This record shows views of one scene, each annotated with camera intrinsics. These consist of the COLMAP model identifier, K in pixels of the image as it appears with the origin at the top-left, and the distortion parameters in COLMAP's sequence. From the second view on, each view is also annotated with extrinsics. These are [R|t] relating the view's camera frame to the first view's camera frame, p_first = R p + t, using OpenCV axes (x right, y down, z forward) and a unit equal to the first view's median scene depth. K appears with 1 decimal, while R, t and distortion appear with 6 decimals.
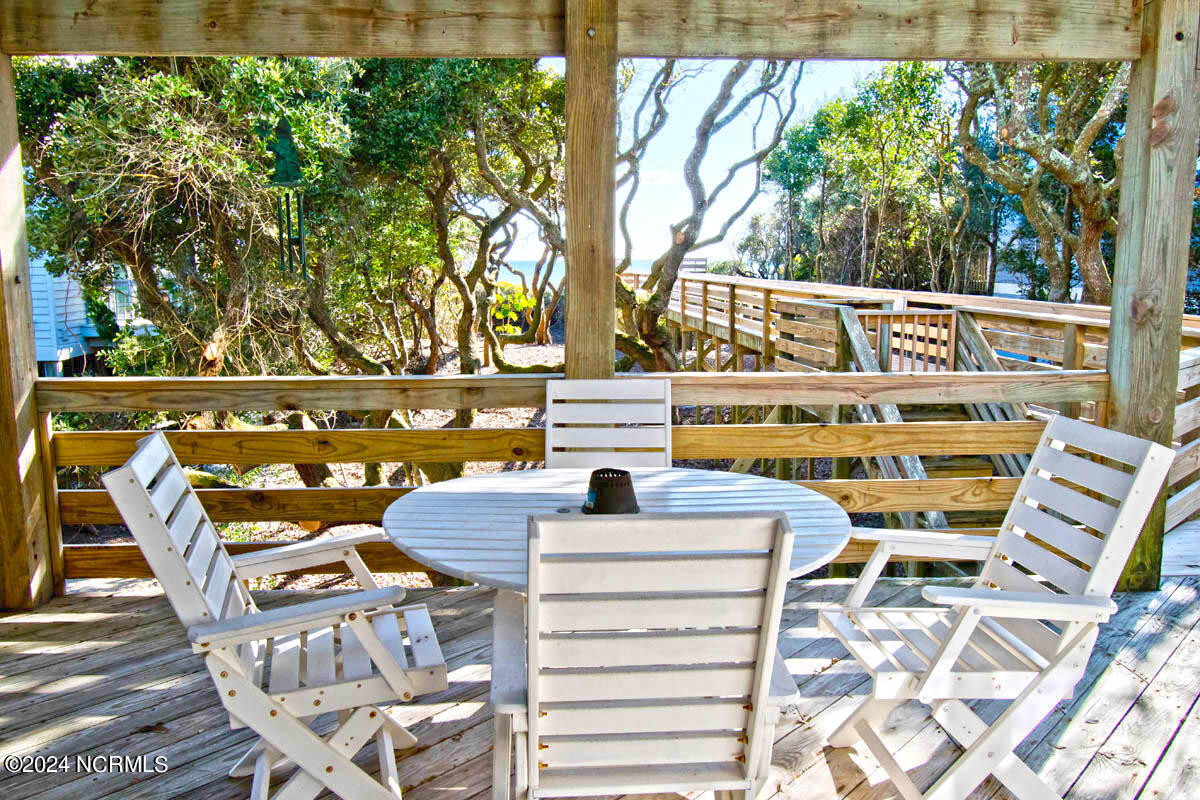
lens RADIAL K [[954.7, 0, 600.0], [0, 954.7, 400.0], [0, 0, 1]] dist [-0.002487, -0.009766]
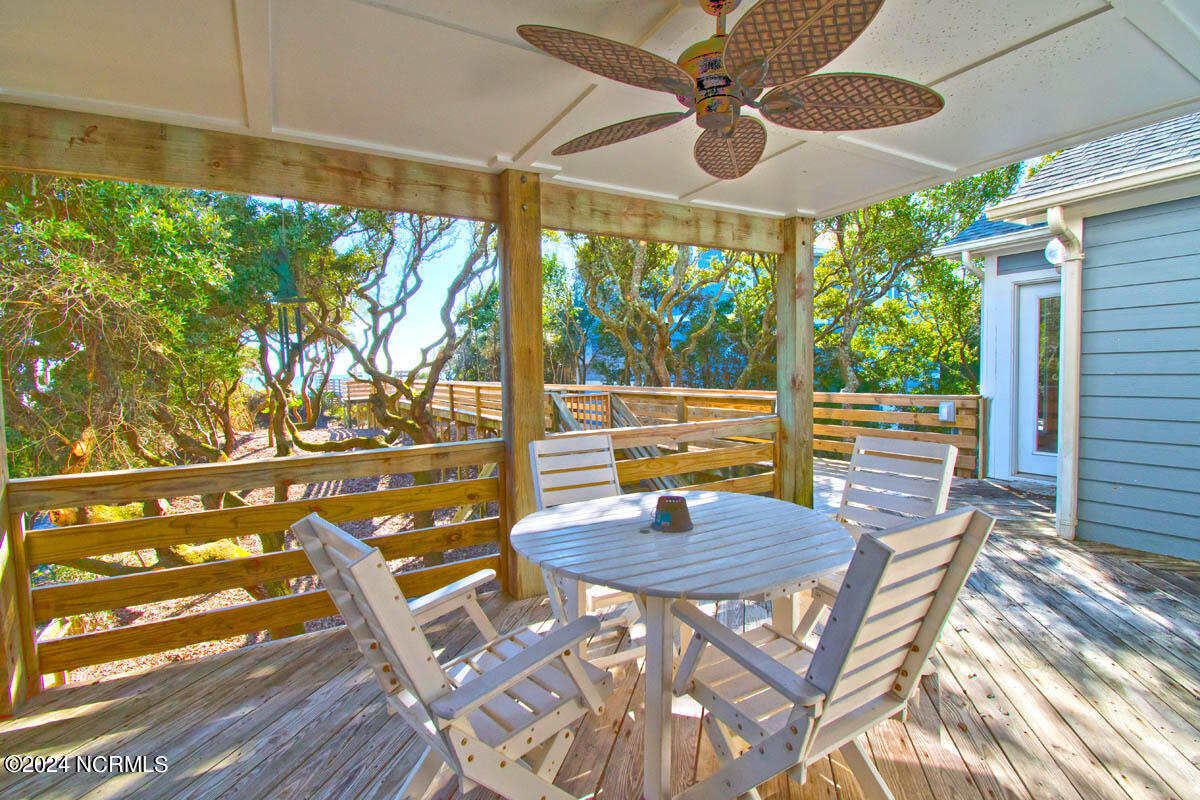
lens RADIAL K [[546.7, 0, 605.9], [0, 546.7, 398.3], [0, 0, 1]] dist [0.014699, -0.021174]
pose [[0.893792, -0.042603, 0.446453, -0.257539], [0.085459, 0.993417, -0.076291, -0.010533], [-0.440263, 0.106342, 0.891549, 0.188425]]
